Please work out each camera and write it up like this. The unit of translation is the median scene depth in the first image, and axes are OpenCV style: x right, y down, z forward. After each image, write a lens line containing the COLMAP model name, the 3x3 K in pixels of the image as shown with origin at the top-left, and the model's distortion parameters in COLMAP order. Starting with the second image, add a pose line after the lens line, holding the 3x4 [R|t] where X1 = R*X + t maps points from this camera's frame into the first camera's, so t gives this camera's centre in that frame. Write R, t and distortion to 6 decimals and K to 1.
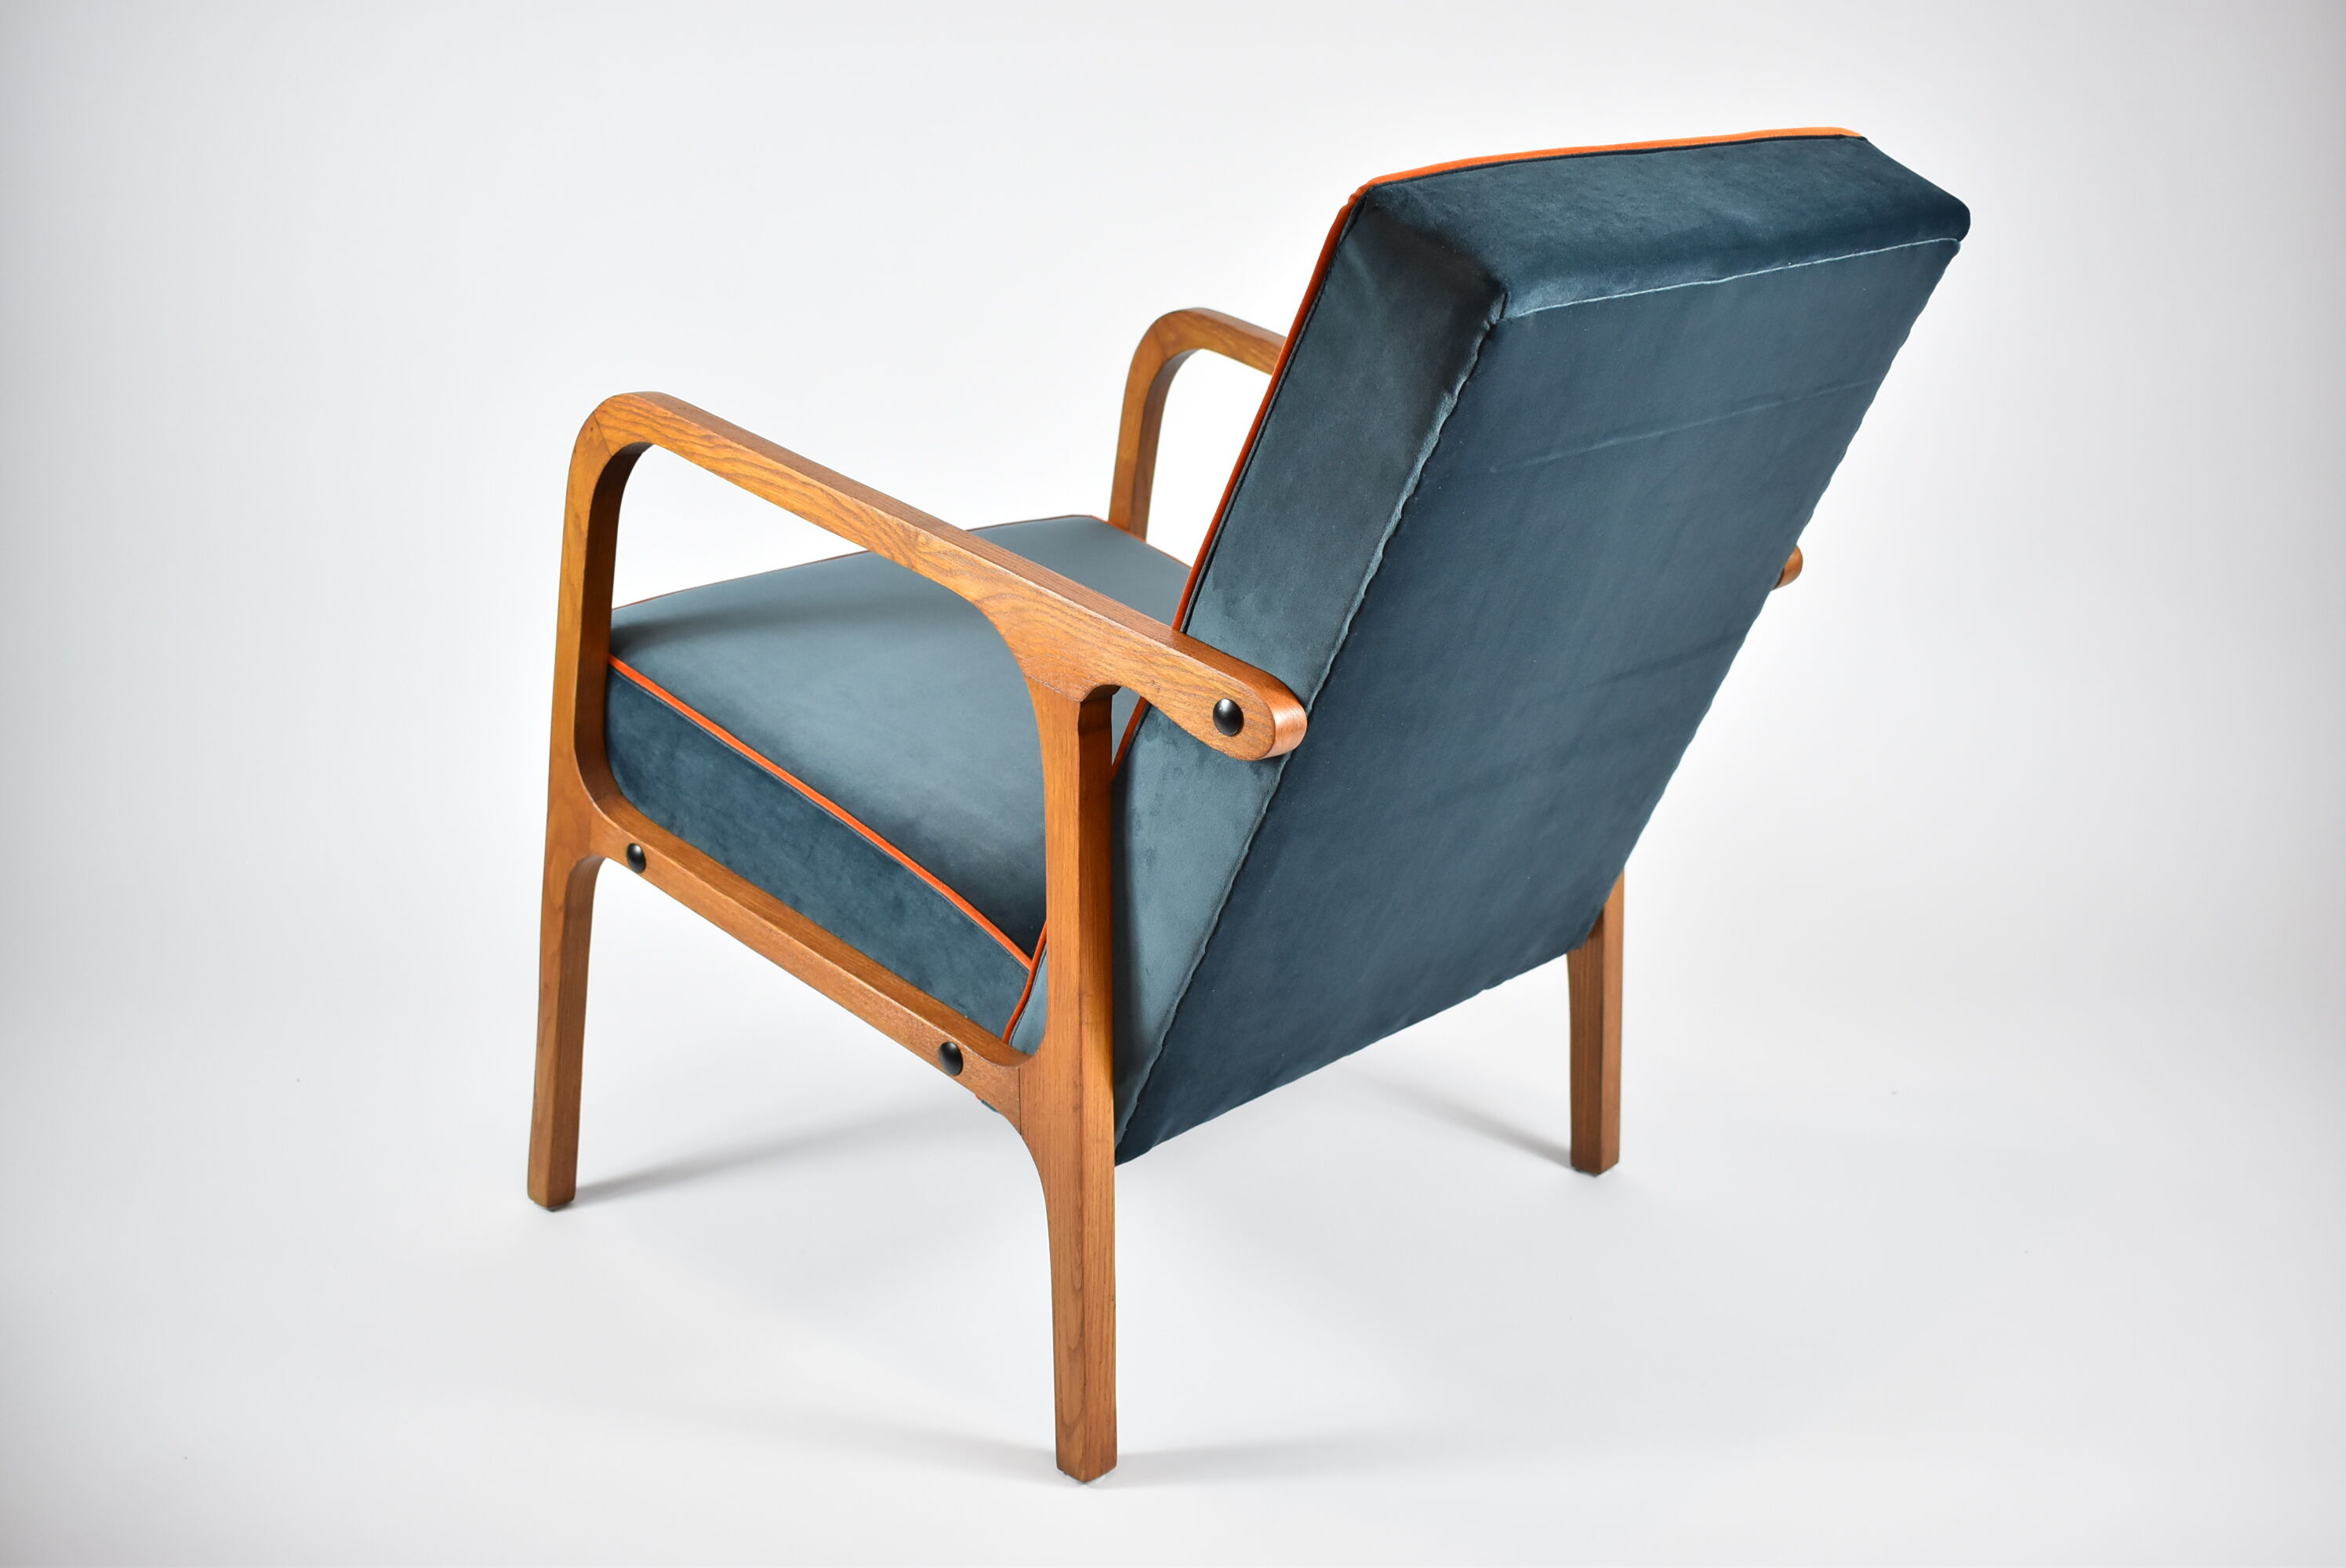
lens RADIAL K [[2619.5, 0, 1172.1], [0, 2619.5, 783.6], [0, 0, 1]] dist [-0.016092, 0.000000]
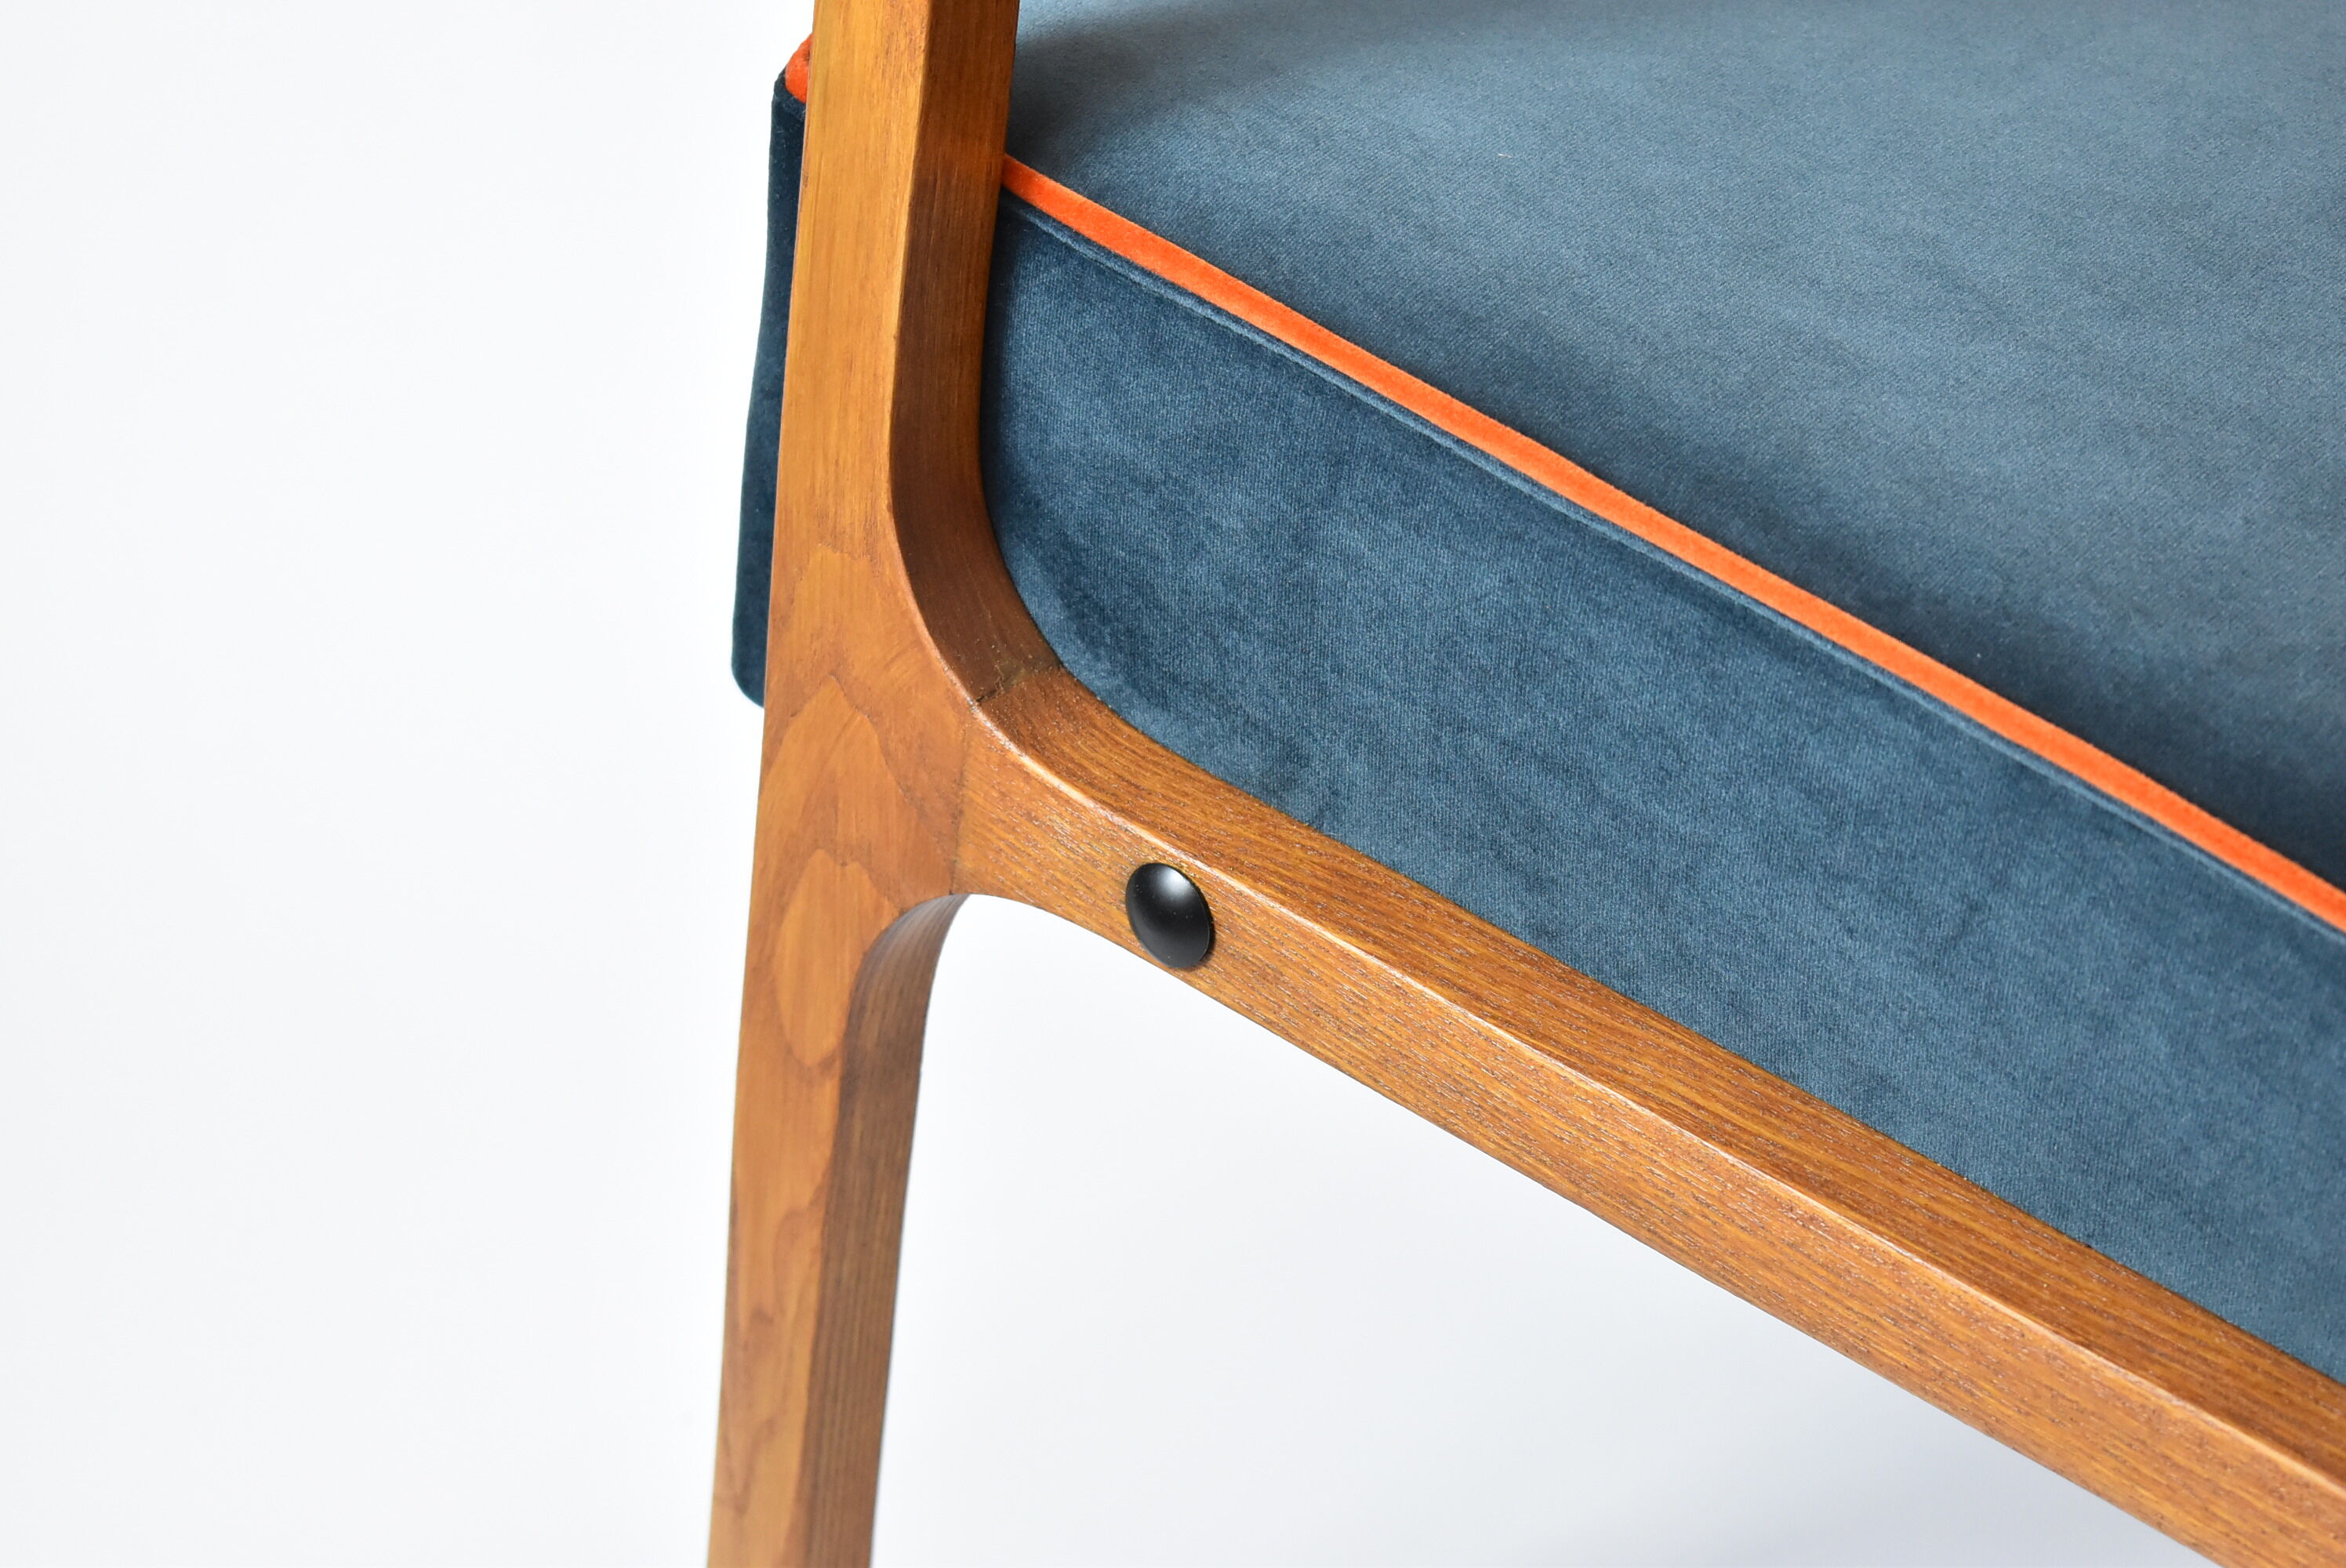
lens RADIAL K [[5105.4, 0, 1174.3], [0, 5105.4, 785.6], [0, 0, 1]] dist [0.075669, 0.000000]
pose [[0.998395, -0.053688, 0.018010, -0.216473], [0.050709, 0.989180, 0.137667, -0.058157], [-0.025206, -0.136532, 0.990315, 0.489558]]
